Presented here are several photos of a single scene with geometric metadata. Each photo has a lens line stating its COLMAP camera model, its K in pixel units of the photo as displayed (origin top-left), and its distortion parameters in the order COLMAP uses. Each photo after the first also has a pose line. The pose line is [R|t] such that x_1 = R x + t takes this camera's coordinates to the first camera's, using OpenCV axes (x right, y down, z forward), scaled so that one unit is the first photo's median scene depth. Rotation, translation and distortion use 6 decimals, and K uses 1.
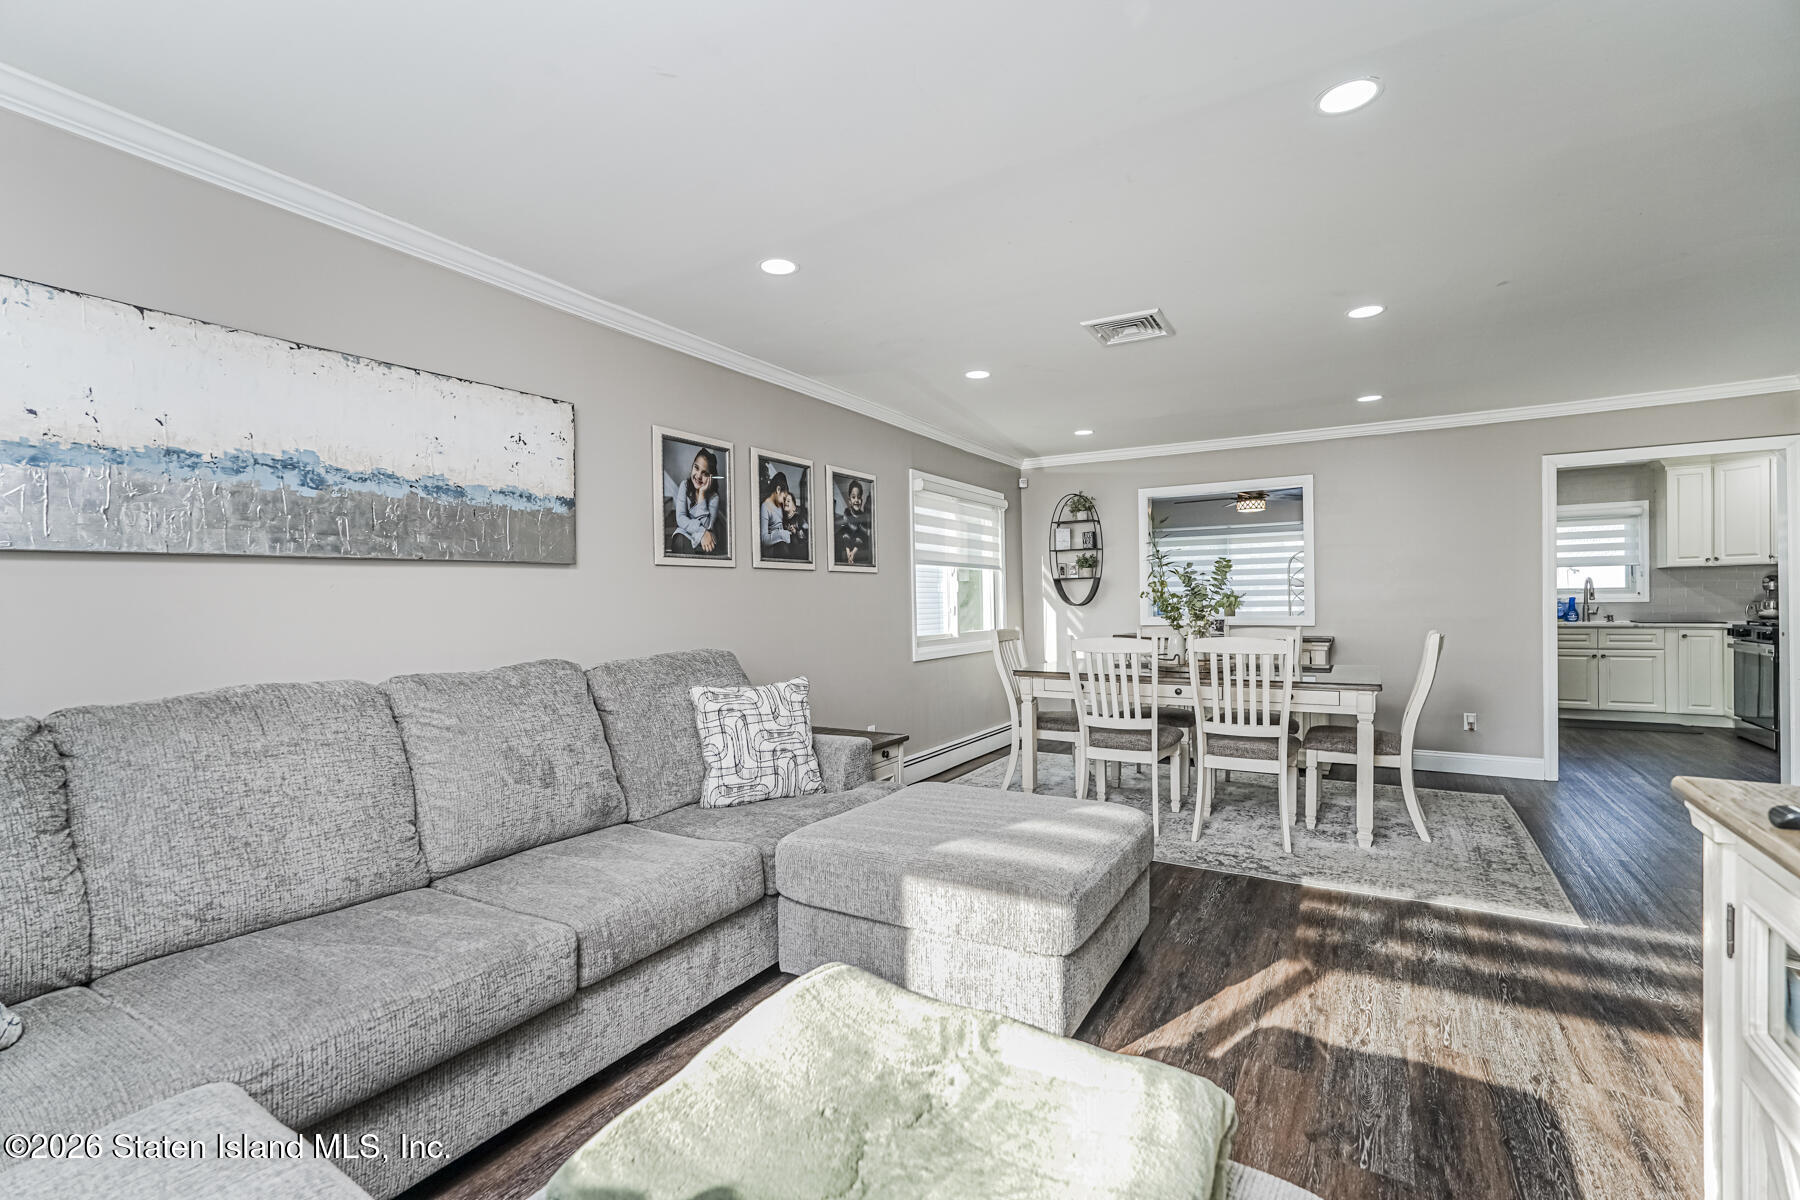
lens RADIAL K [[794.8, 0, 903.4], [0, 794.8, 604.1], [0, 0, 1]] dist [-0.014760, 0.008984]
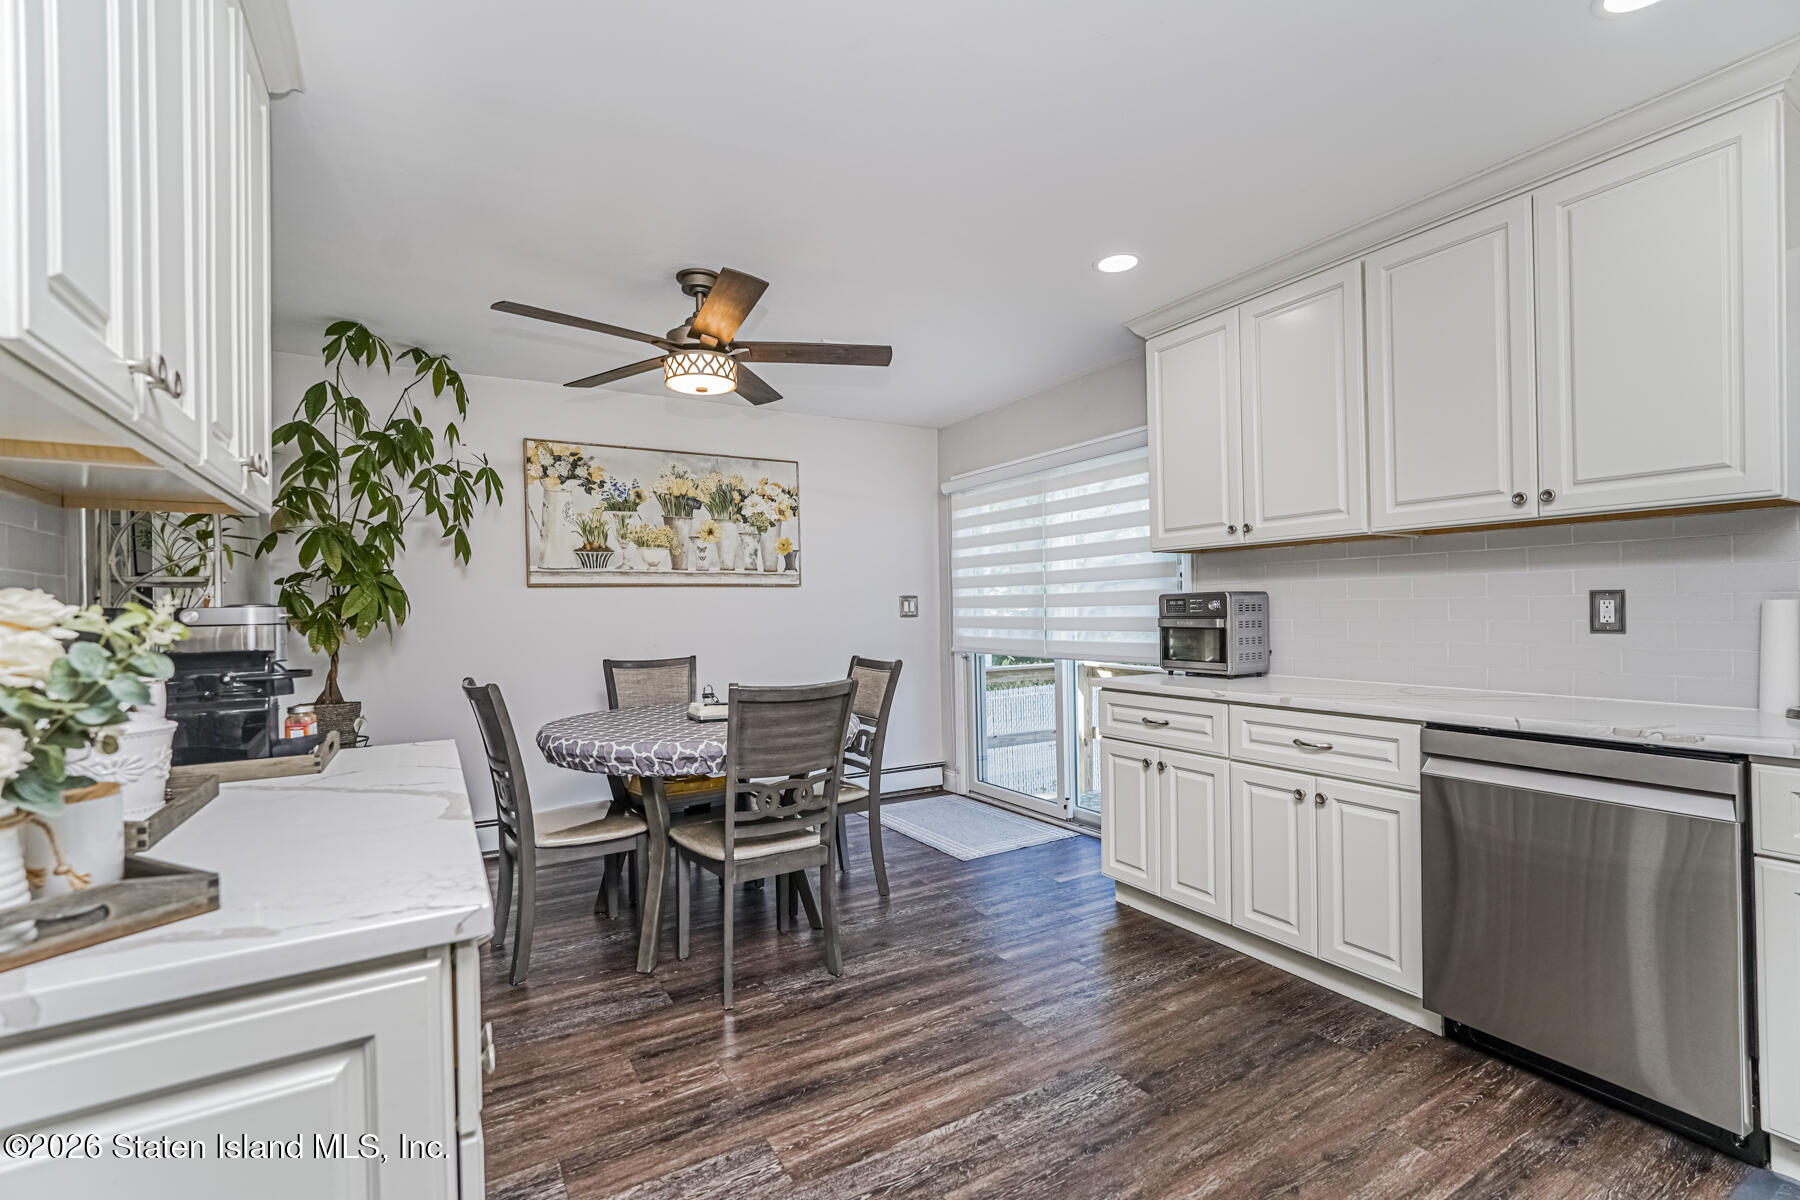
lens RADIAL K [[794.8, 0, 901.5], [0, 794.8, 608.2], [0, 0, 1]] dist [-0.014760, 0.008984]
pose [[0.882825, -0.001327, -0.469700, 1.225424], [0.001309, 0.999999, -0.000366, -0.020835], [0.469700, -0.000292, 0.882826, 1.232586]]
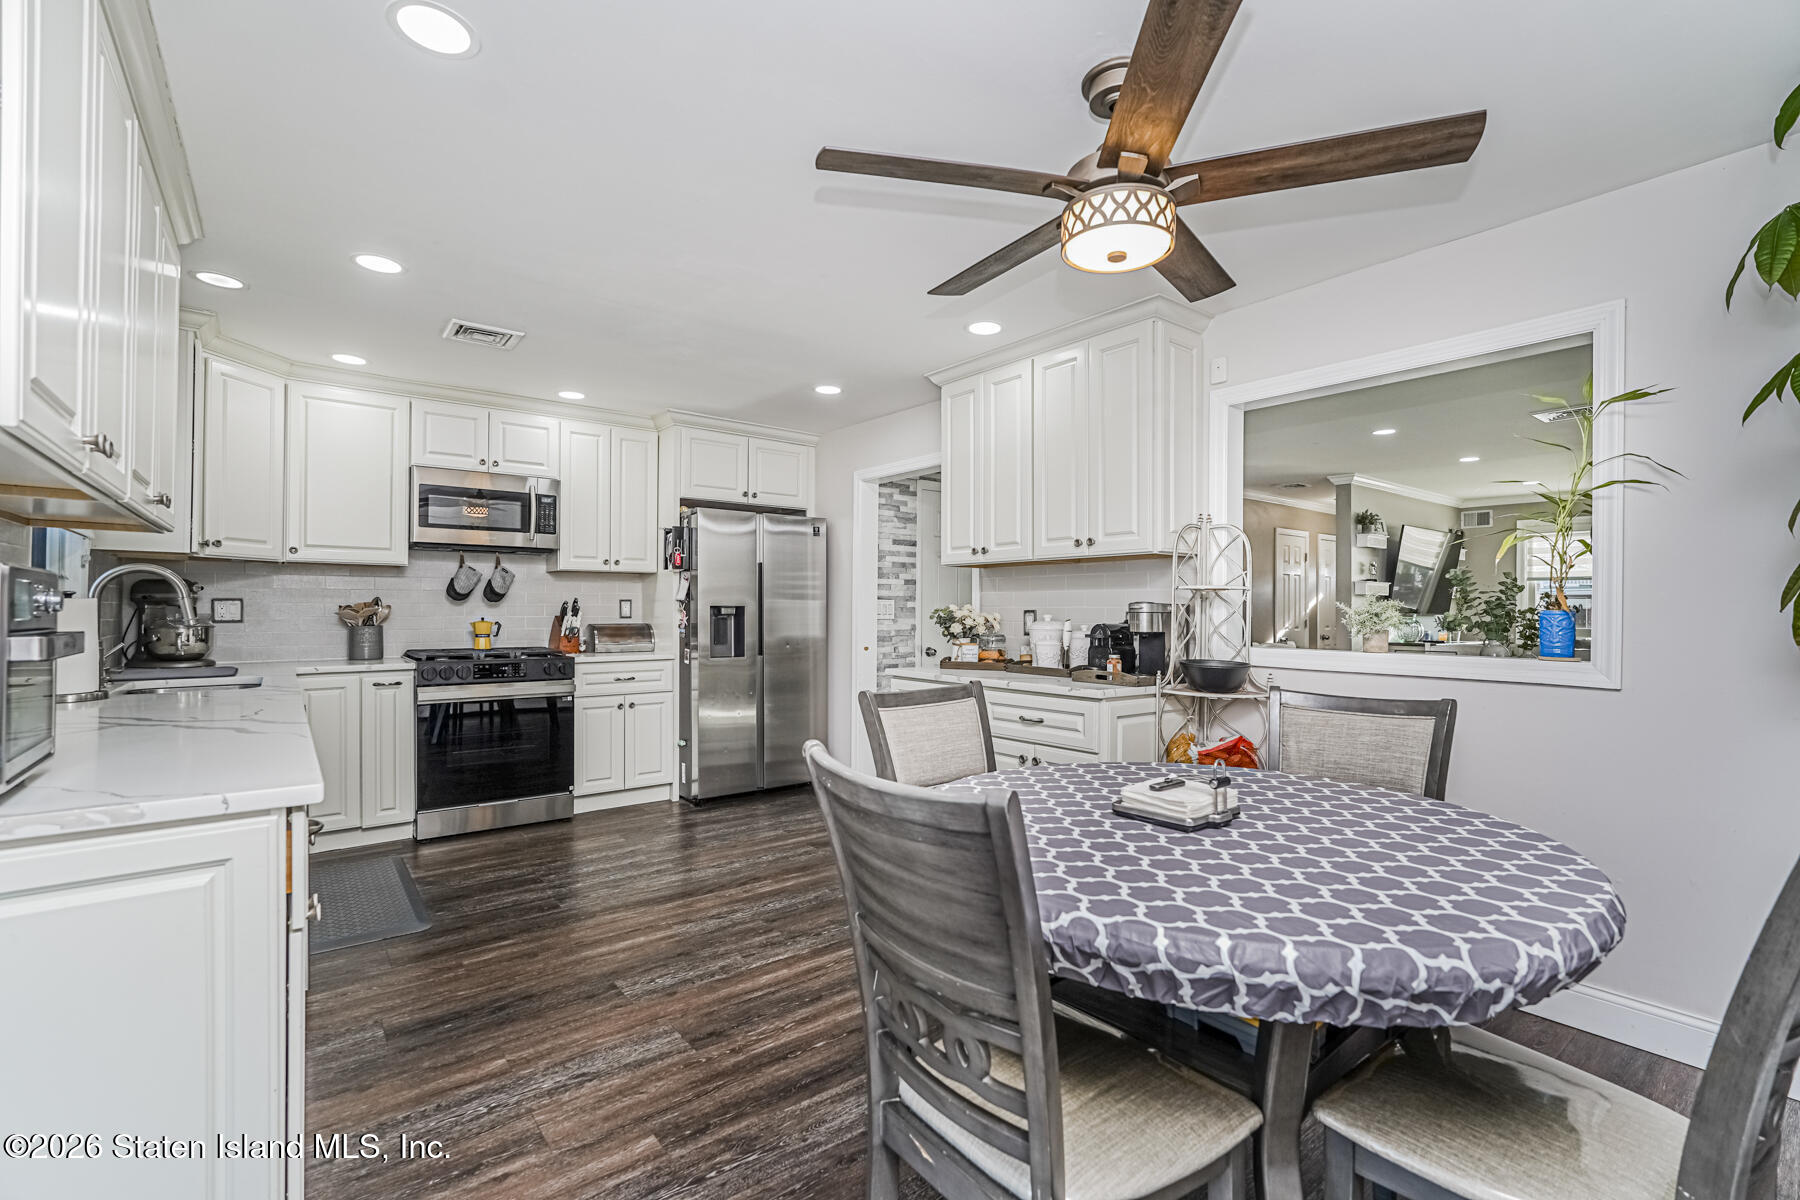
lens RADIAL K [[794.8, 0, 900.9], [0, 794.8, 605.8], [0, 0, 1]] dist [-0.014760, 0.008984]
pose [[-0.935732, 0.008325, 0.352613, 0.725579], [0.007560, 0.999965, -0.003548, -0.018989], [-0.352630, -0.000655, -0.935763, 2.178679]]
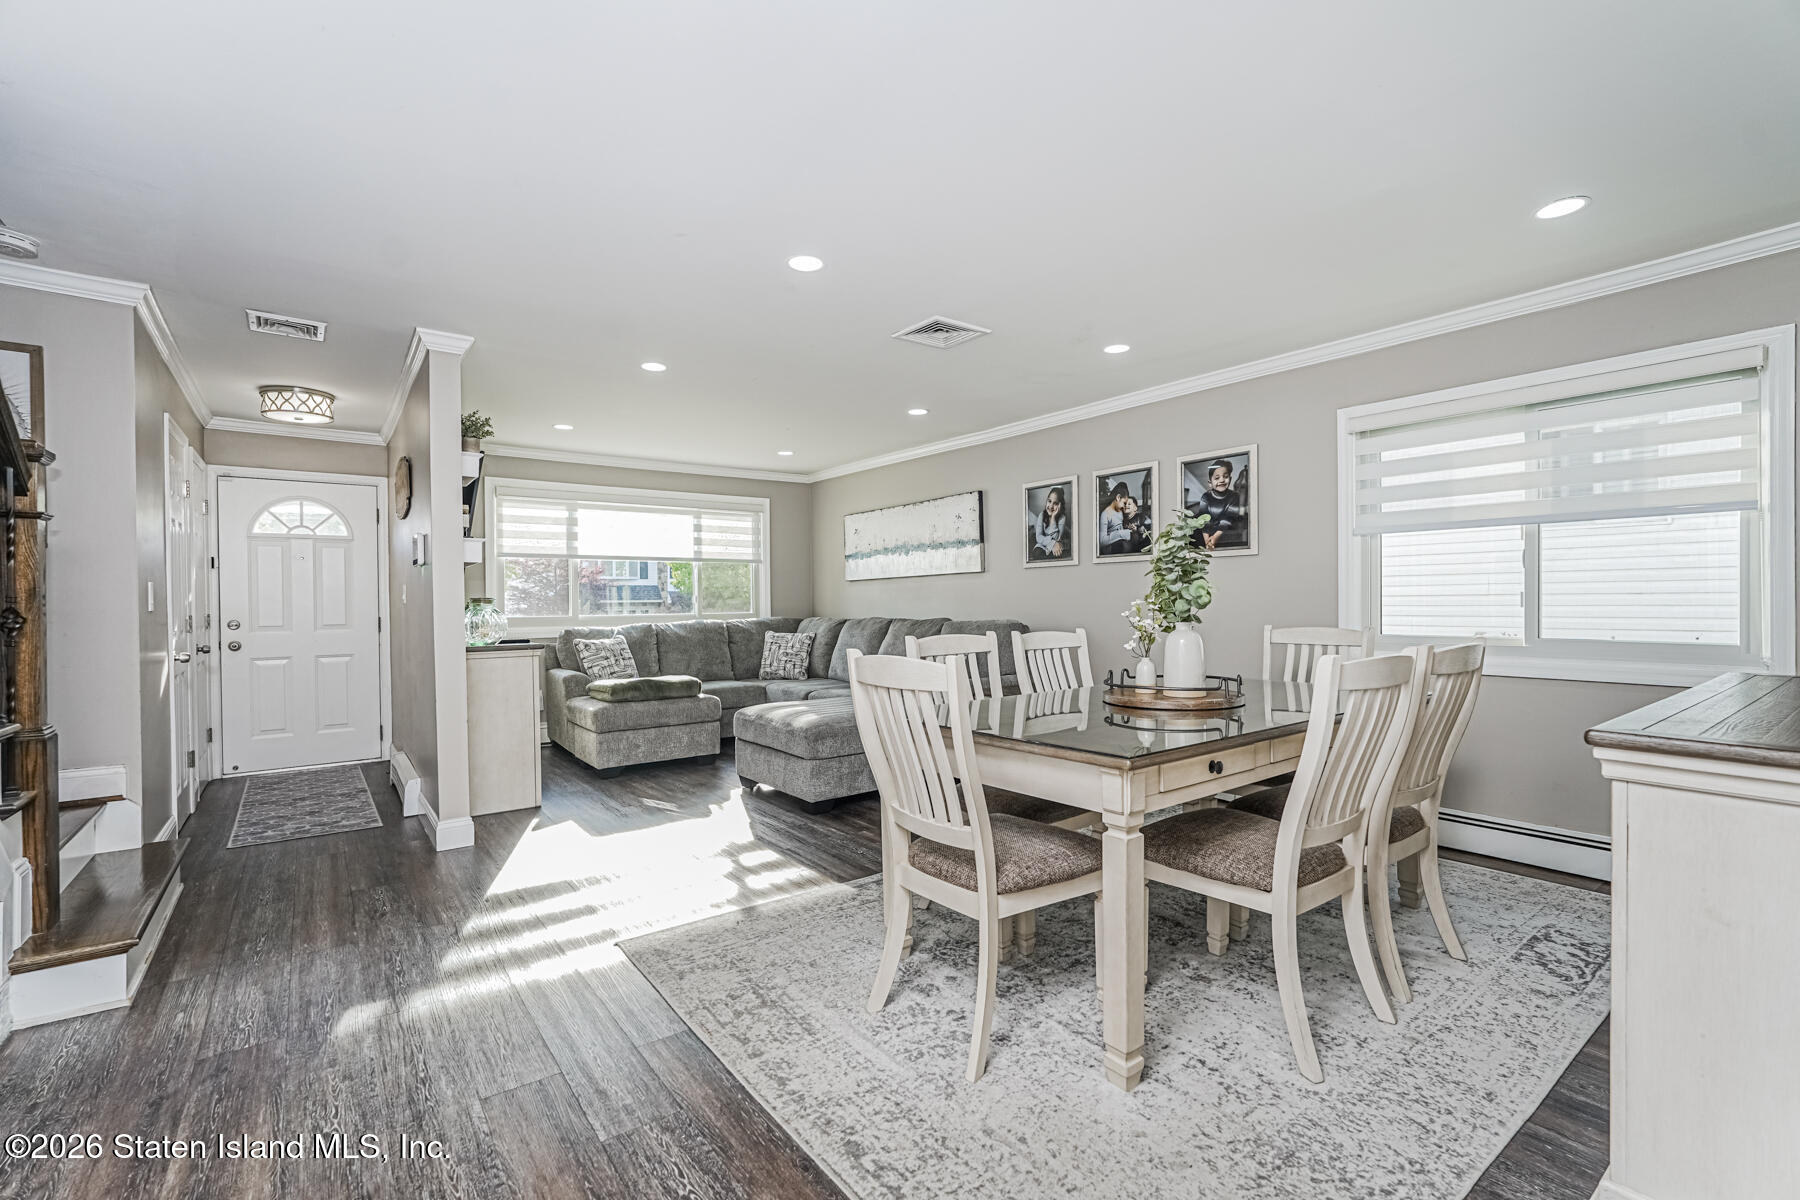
lens RADIAL K [[794.8, 0, 906.6], [0, 794.8, 605.7], [0, 0, 1]] dist [-0.014760, 0.008984]
pose [[-0.369632, 0.021014, -0.928941, 1.055599], [0.009937, 0.999776, 0.018663, -0.003496], [0.929125, -0.002333, -0.369758, 1.102809]]
